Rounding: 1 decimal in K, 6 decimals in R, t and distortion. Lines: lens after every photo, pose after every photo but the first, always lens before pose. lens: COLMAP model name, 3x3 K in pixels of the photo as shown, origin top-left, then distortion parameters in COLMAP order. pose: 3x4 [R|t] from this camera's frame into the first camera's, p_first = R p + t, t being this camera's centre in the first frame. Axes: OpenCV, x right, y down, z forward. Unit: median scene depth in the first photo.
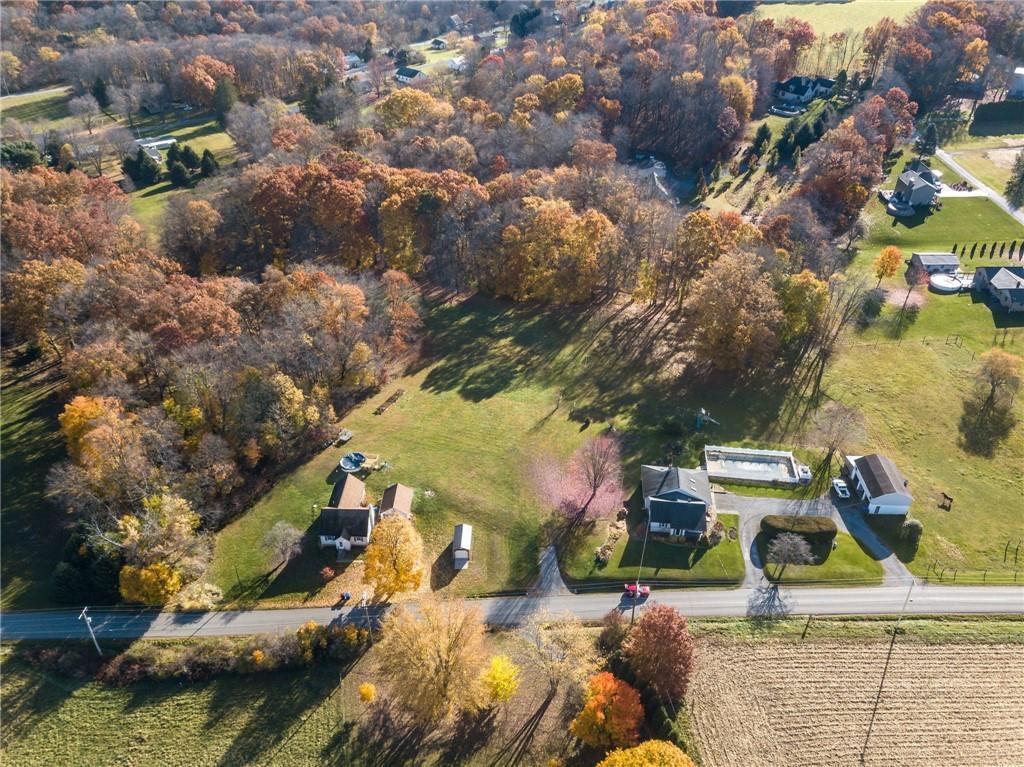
lens RADIAL K [[772.2, 0, 508.5], [0, 772.2, 394.0], [0, 0, 1]] dist [0.012004, -0.003897]
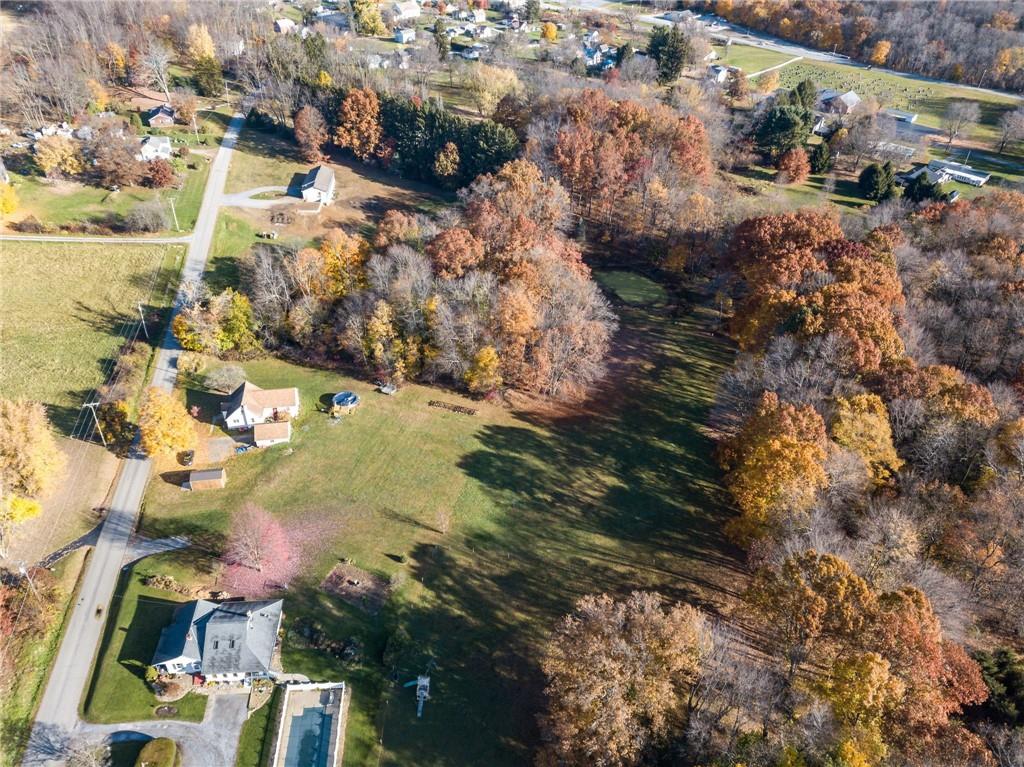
lens RADIAL K [[772.2, 0, 508.5], [0, 772.2, 394.0], [0, 0, 1]] dist [0.012004, -0.003897]
pose [[0.177964, 0.603805, -0.777012, 0.632991], [-0.593011, 0.695936, 0.404981, -0.463090], [0.785281, 0.388705, 0.481915, 0.640305]]
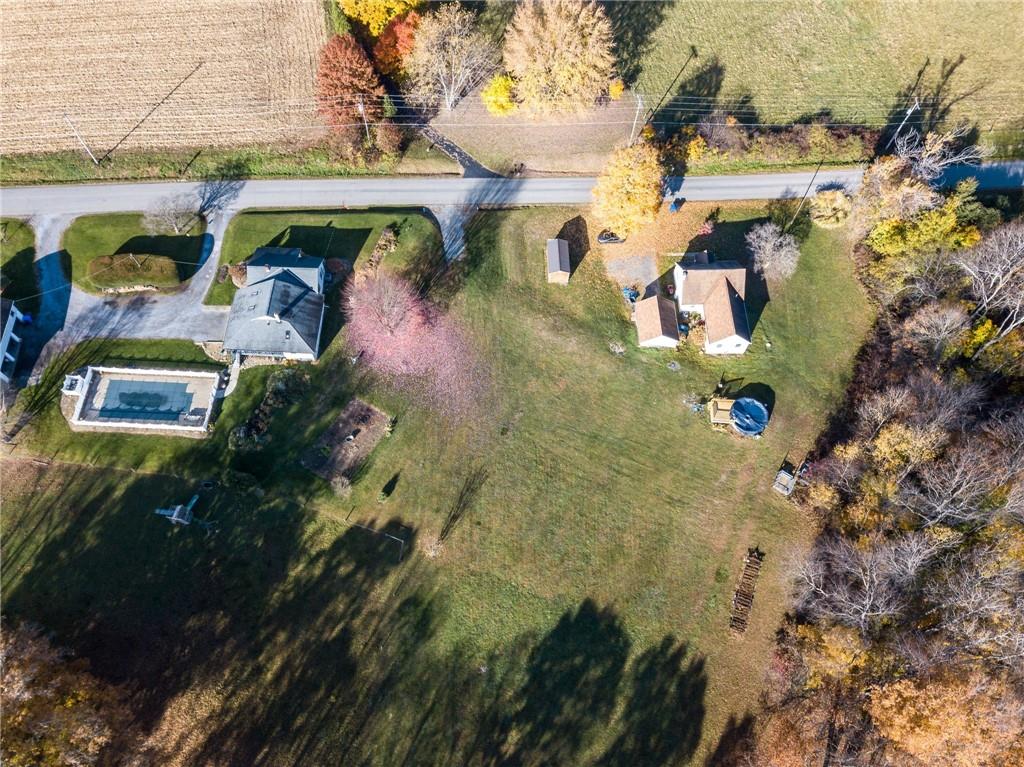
lens RADIAL K [[772.2, 0, 508.5], [0, 772.2, 394.0], [0, 0, 1]] dist [0.012004, -0.003897]
pose [[-0.998059, 0.054228, -0.030623, 0.021830], [-0.039411, -0.169246, 0.984786, -0.530452], [0.048220, 0.984081, 0.171054, 0.829638]]
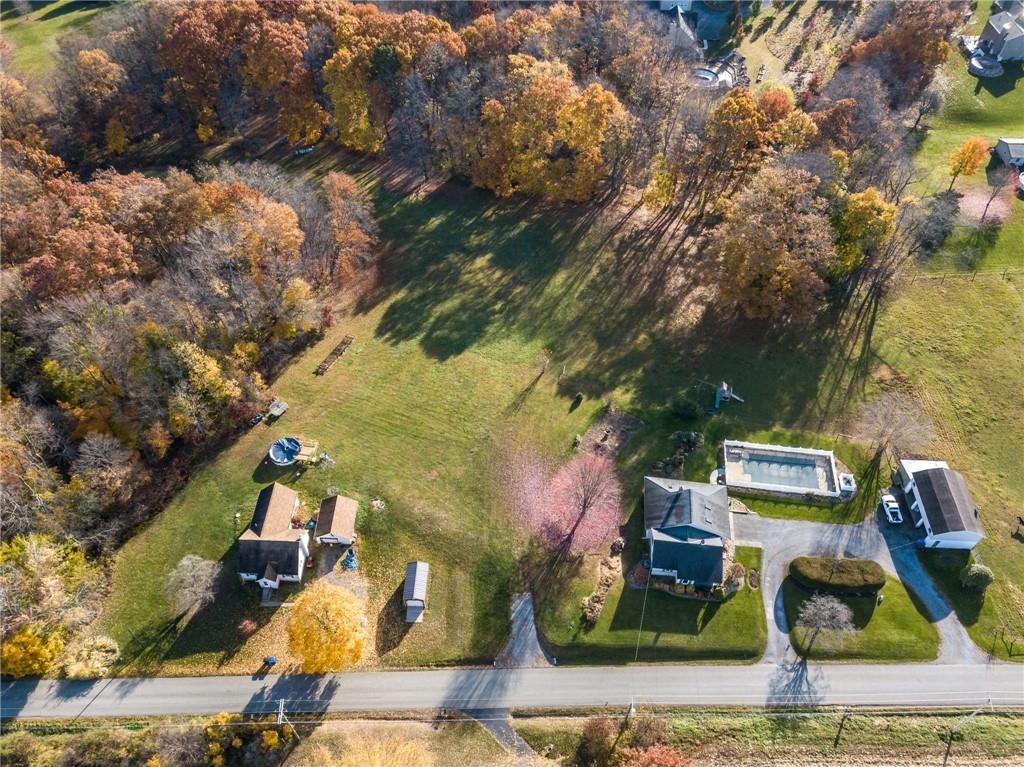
lens RADIAL K [[772.2, 0, 508.5], [0, 772.2, 394.0], [0, 0, 1]] dist [0.012004, -0.003897]
pose [[0.999933, 0.009872, 0.005982, 0.024164], [-0.011065, 0.967313, 0.253346, -0.169693], [-0.003286, -0.253395, 0.967357, 0.227851]]
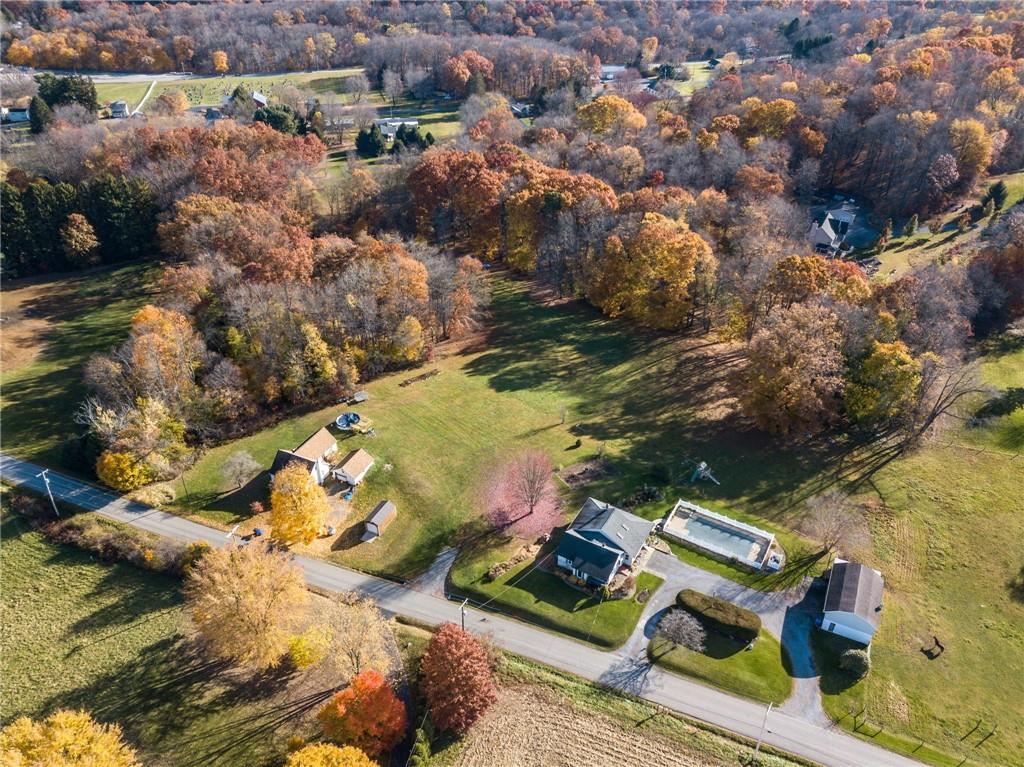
lens RADIAL K [[772.2, 0, 508.5], [0, 772.2, 394.0], [0, 0, 1]] dist [0.012004, -0.003897]
pose [[0.913722, 0.236261, -0.330593, 0.321484], [-0.243615, 0.969673, 0.019662, -0.020144], [0.325212, 0.062572, 0.943569, 0.080759]]
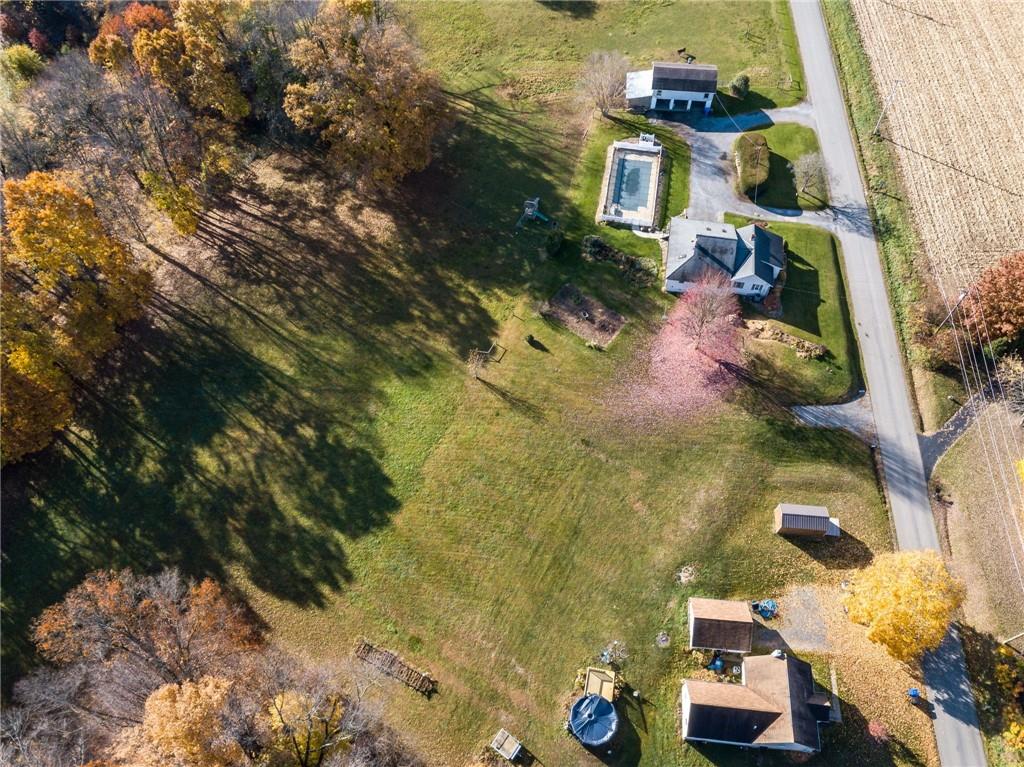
lens RADIAL K [[772.2, 0, 508.5], [0, 772.2, 394.0], [0, 0, 1]] dist [0.012004, -0.003897]
pose [[0.063099, -0.849497, 0.523807, -0.283305], [0.586663, 0.456168, 0.669132, -0.392632], [-0.807369, 0.265077, 0.527152, 0.680945]]
